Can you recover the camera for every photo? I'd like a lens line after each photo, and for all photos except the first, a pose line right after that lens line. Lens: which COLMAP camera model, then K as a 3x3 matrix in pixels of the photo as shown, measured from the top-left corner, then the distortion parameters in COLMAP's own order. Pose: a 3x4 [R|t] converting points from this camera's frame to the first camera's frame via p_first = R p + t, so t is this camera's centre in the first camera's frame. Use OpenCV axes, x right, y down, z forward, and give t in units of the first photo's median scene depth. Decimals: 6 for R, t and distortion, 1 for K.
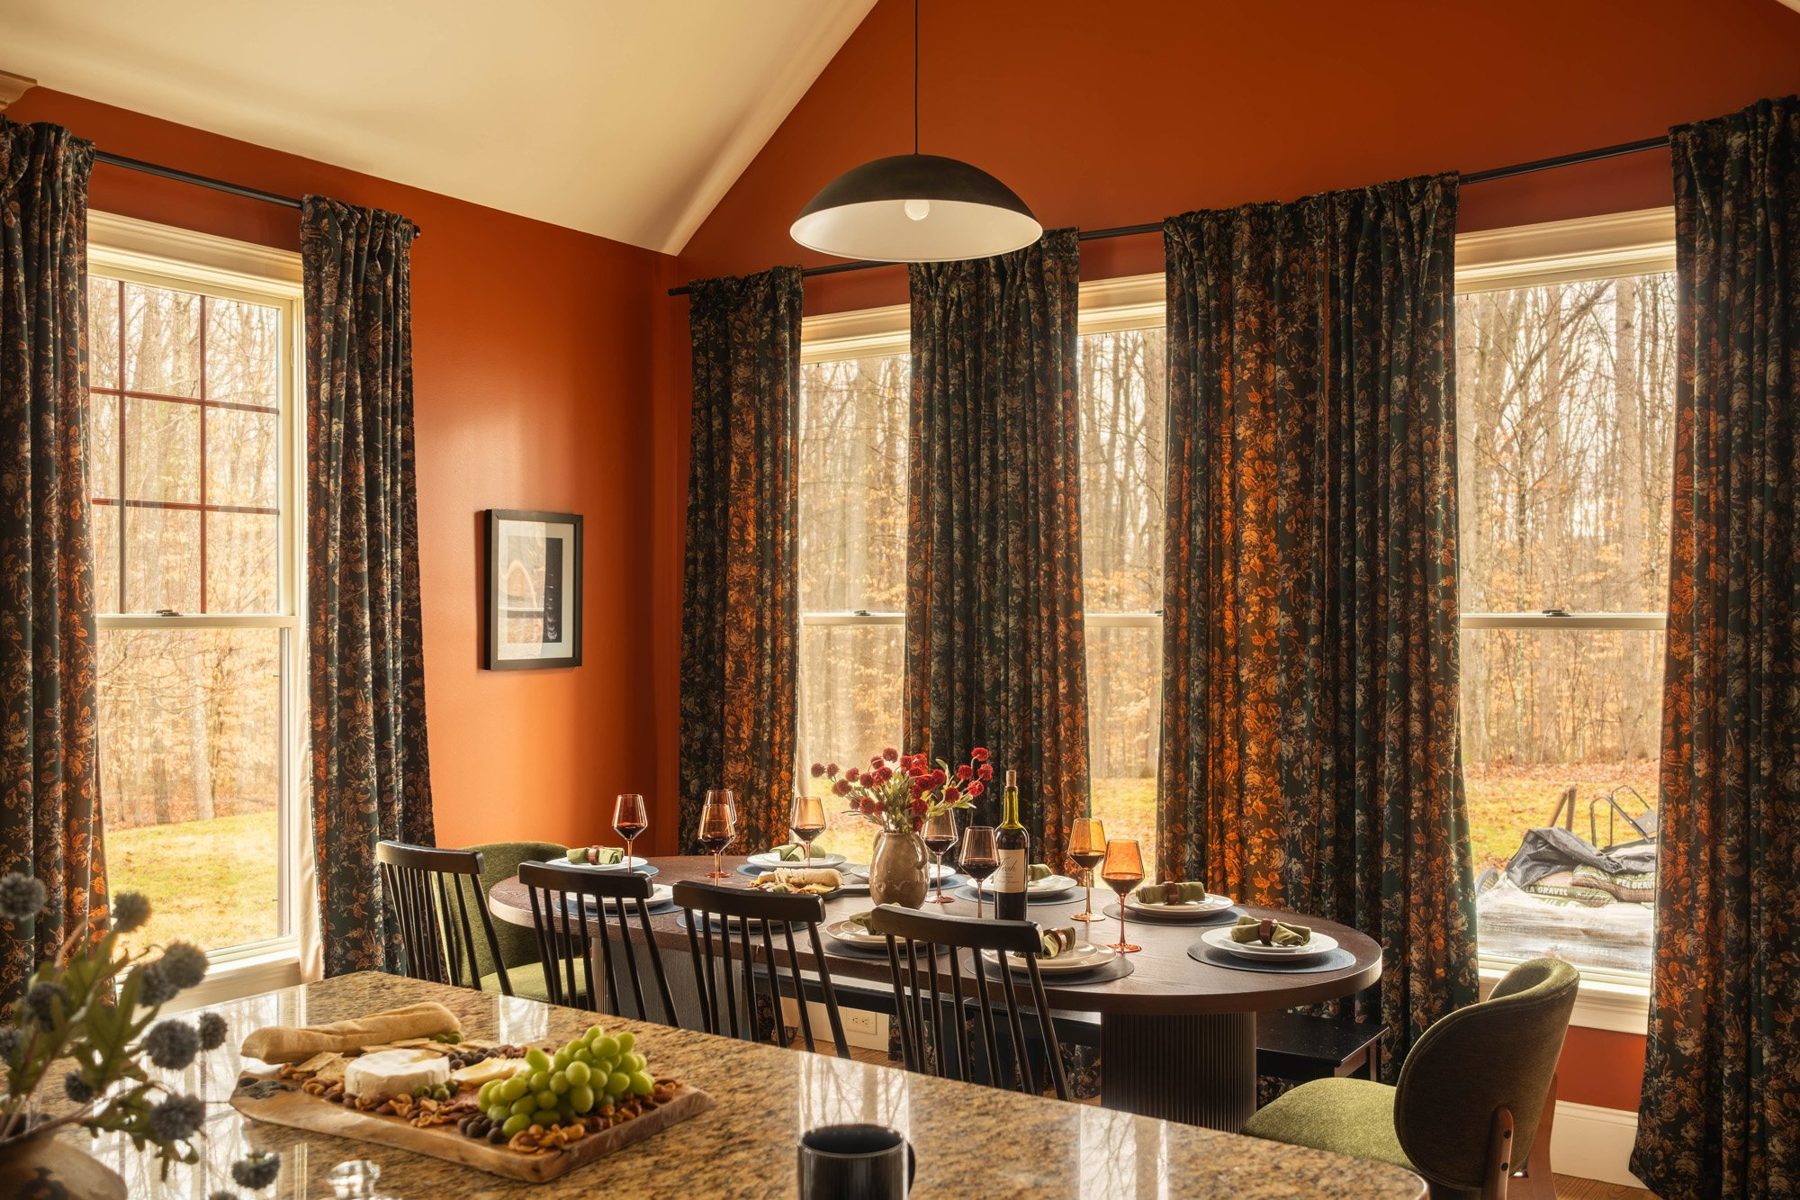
lens RADIAL K [[1607.5, 0, 899.4], [0, 1607.5, 605.0], [0, 0, 1]] dist [-0.015423, -0.002575]
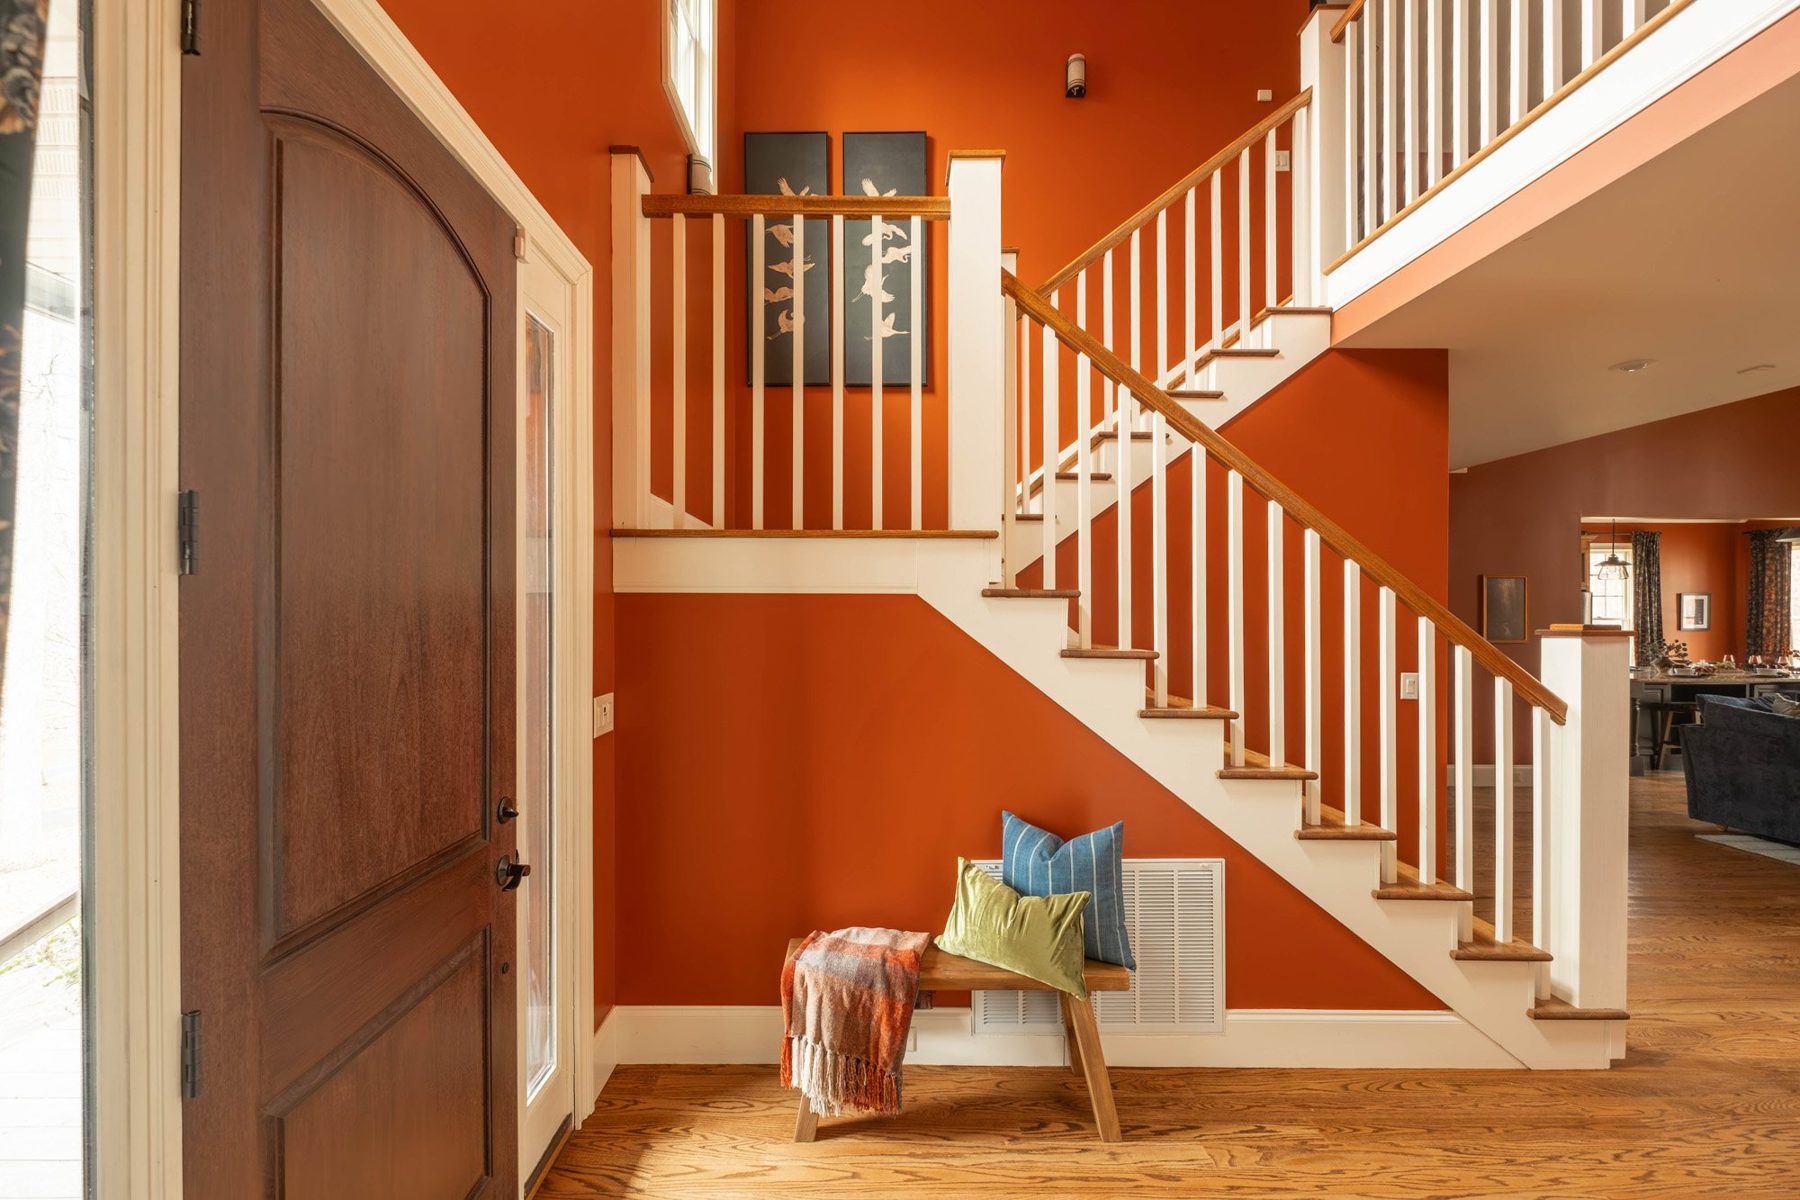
lens RADIAL K [[773.4, 0, 891.1], [0, 773.4, 613.1], [0, 0, 1]] dist [-0.001496, -0.000345]
pose [[0.562637, 0.001592, -0.826702, 0.287898], [0.000945, 0.999996, 0.002568, -0.014395], [0.826703, -0.002226, 0.562634, -2.081333]]
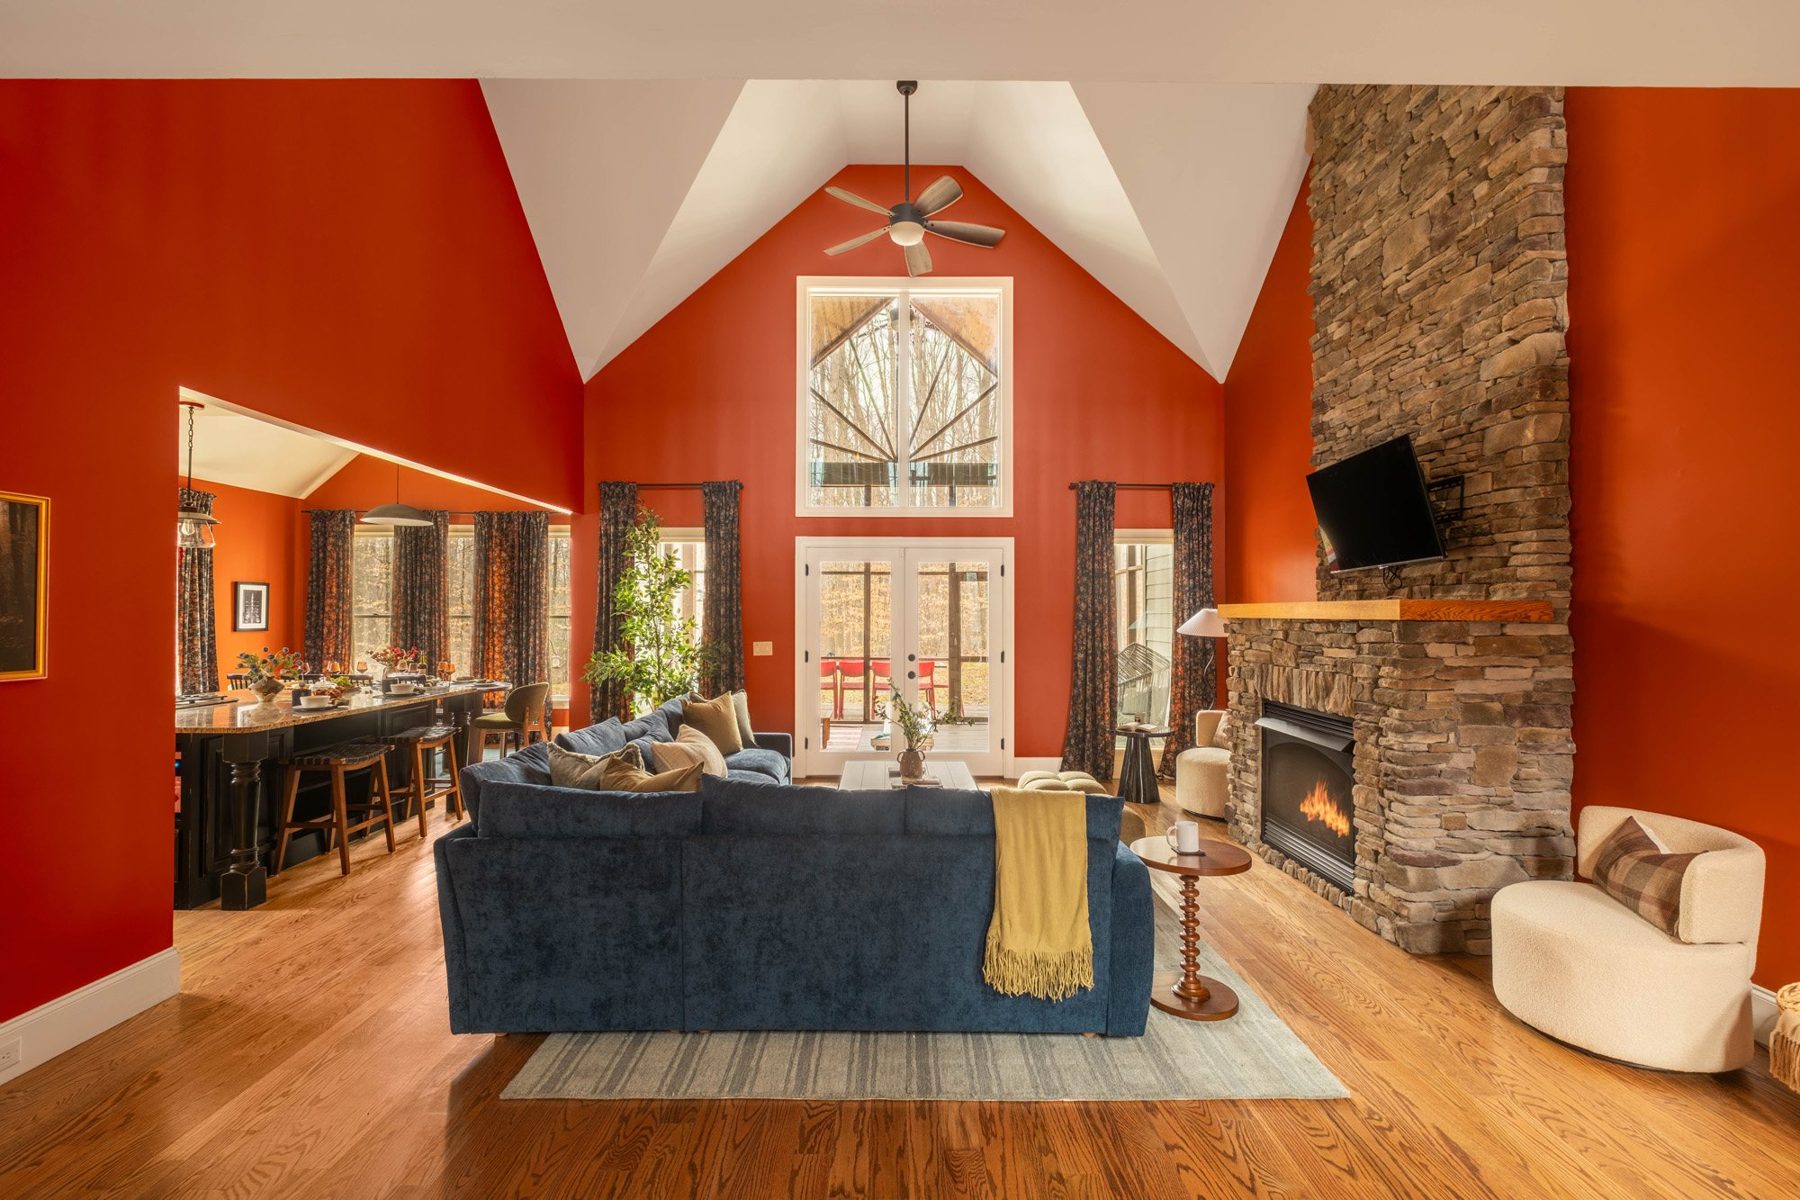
lens RADIAL K [[773.4, 0, 900.9], [0, 773.4, 601.4], [0, 0, 1]] dist [-0.001496, -0.000345]
pose [[0.824846, 0.012427, 0.565221, -0.035366], [-0.005050, 0.999880, -0.014614, -0.004331], [-0.565335, 0.009200, 0.824810, -1.106447]]
